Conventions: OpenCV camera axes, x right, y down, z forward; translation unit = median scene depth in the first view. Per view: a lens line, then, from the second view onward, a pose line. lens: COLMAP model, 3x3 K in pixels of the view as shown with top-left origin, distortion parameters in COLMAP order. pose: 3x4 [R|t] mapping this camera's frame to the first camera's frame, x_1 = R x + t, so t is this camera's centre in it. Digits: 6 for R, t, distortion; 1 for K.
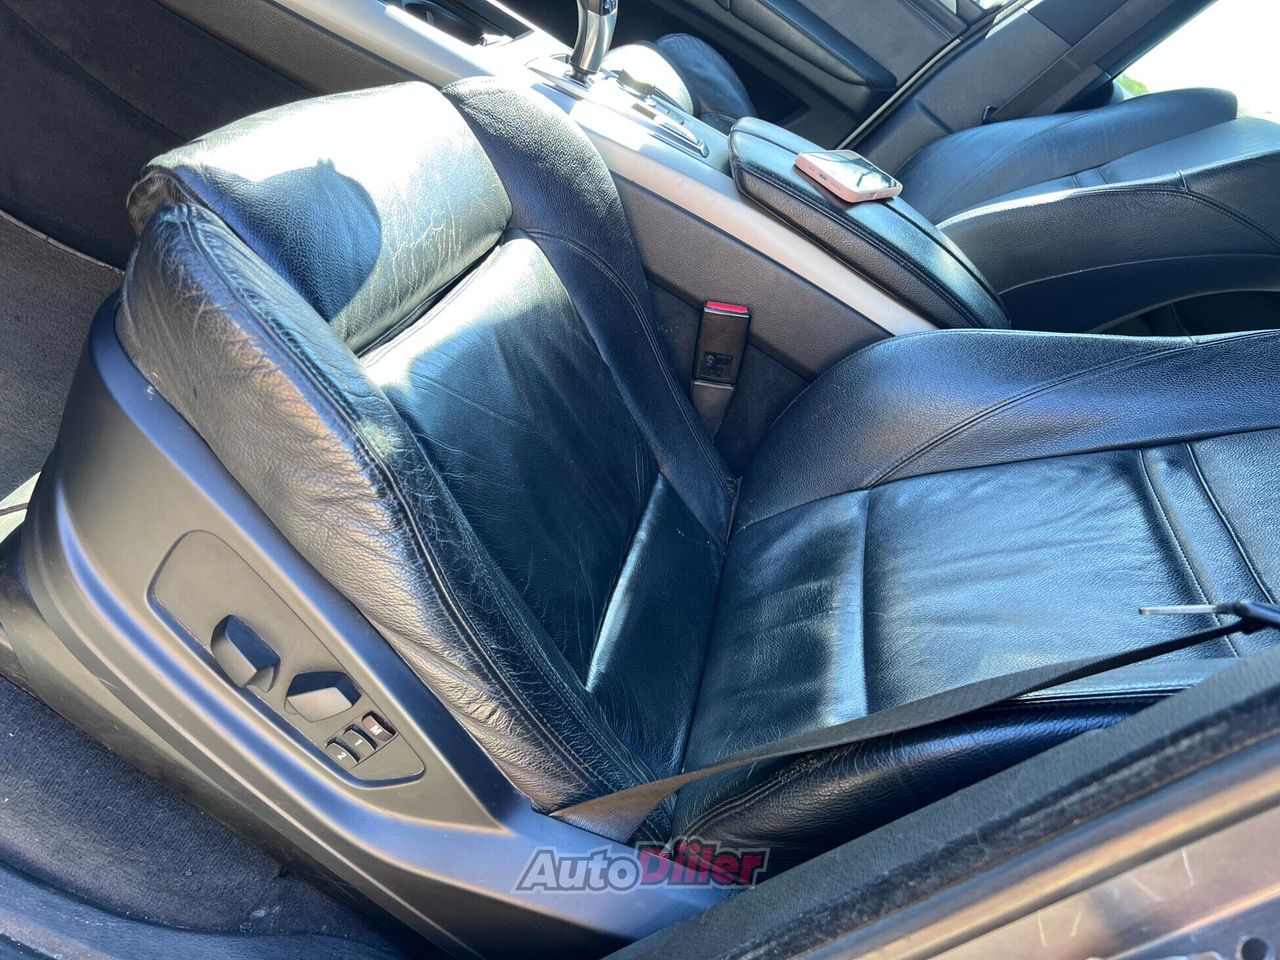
lens RADIAL K [[967.3, 0, 620.0], [0, 967.3, 479.6], [0, 0, 1]] dist [0.058797, -0.096276]
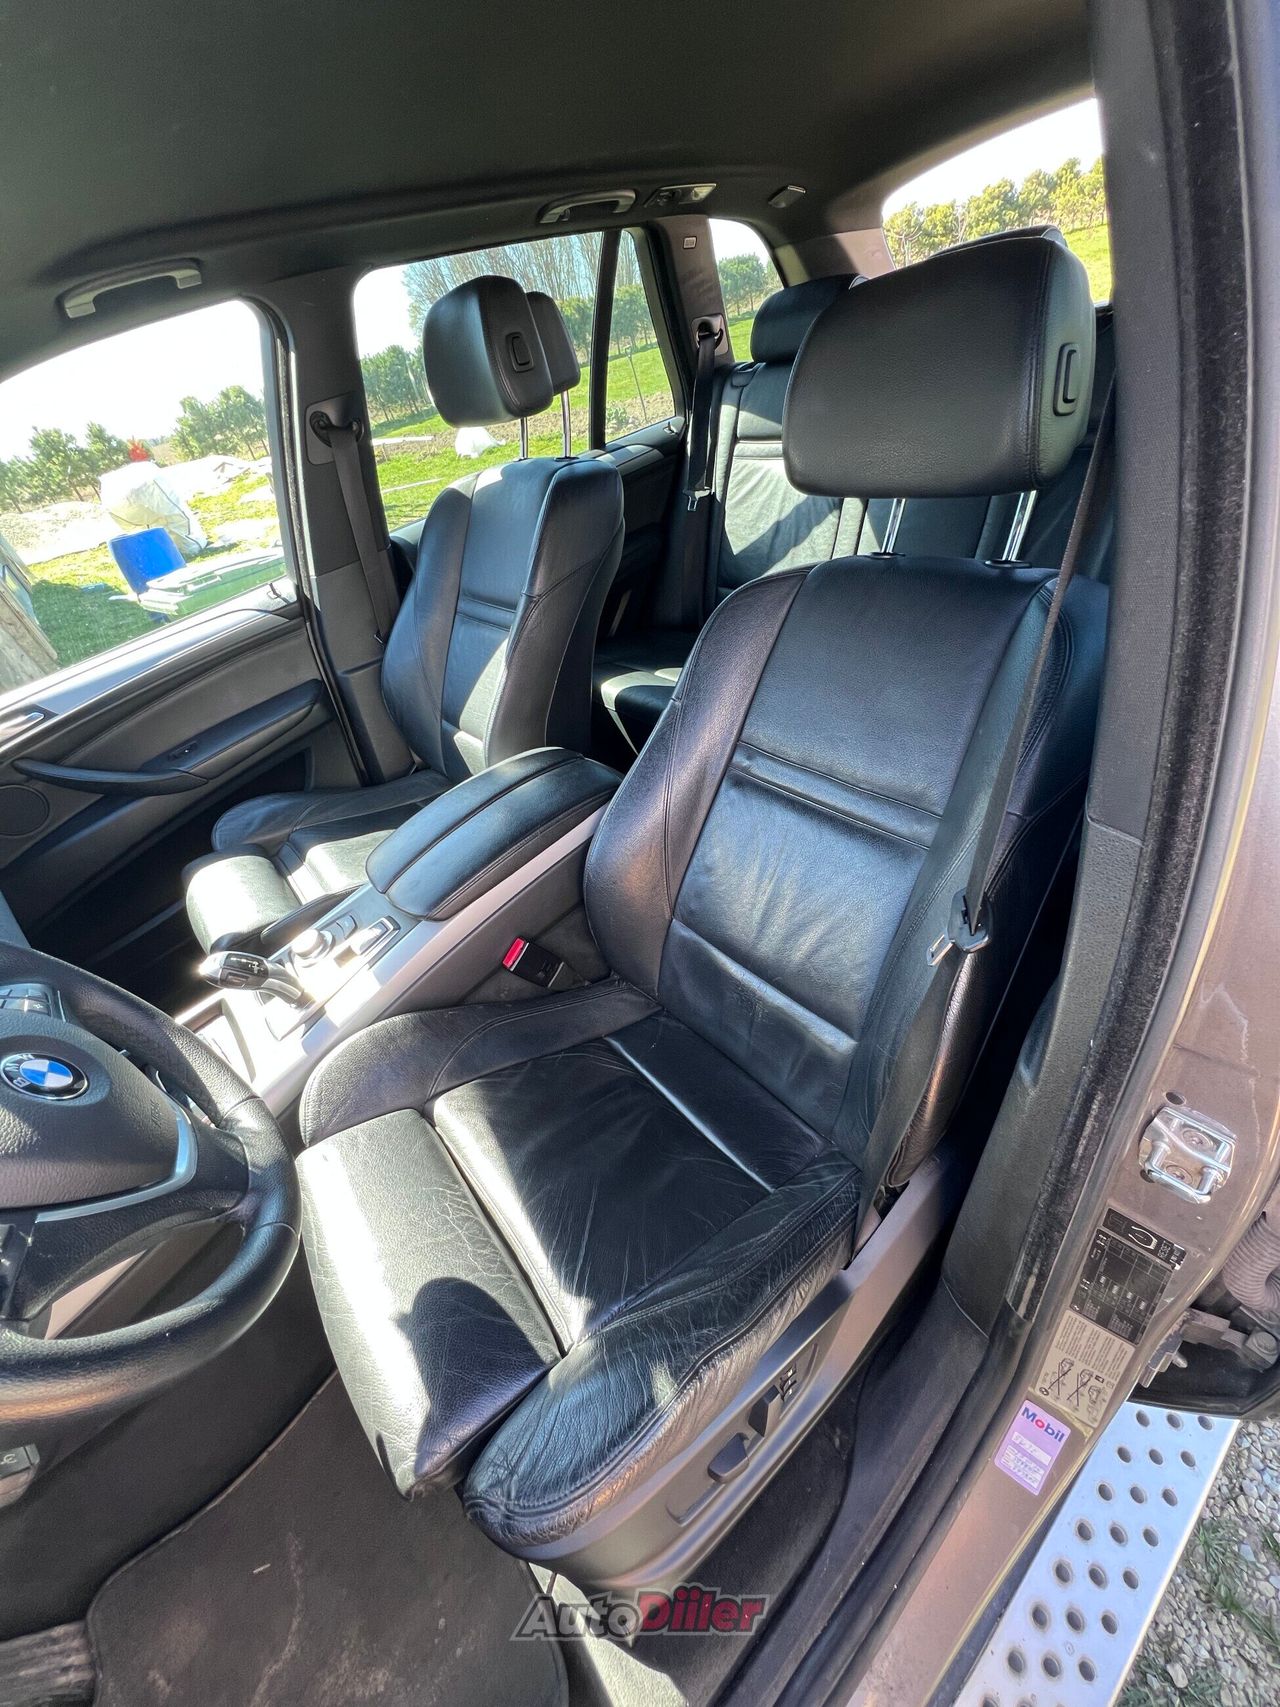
lens RADIAL K [[683.0, 0, 643.0], [0, 683.0, 858.8], [0, 0, 1]] dist [0.000444, 0.000032]
pose [[0.358784, -0.925686, 0.119914, 0.191958], [0.874903, 0.378276, 0.302411, -0.379369], [-0.325298, -0.003587, 0.945605, 0.006729]]
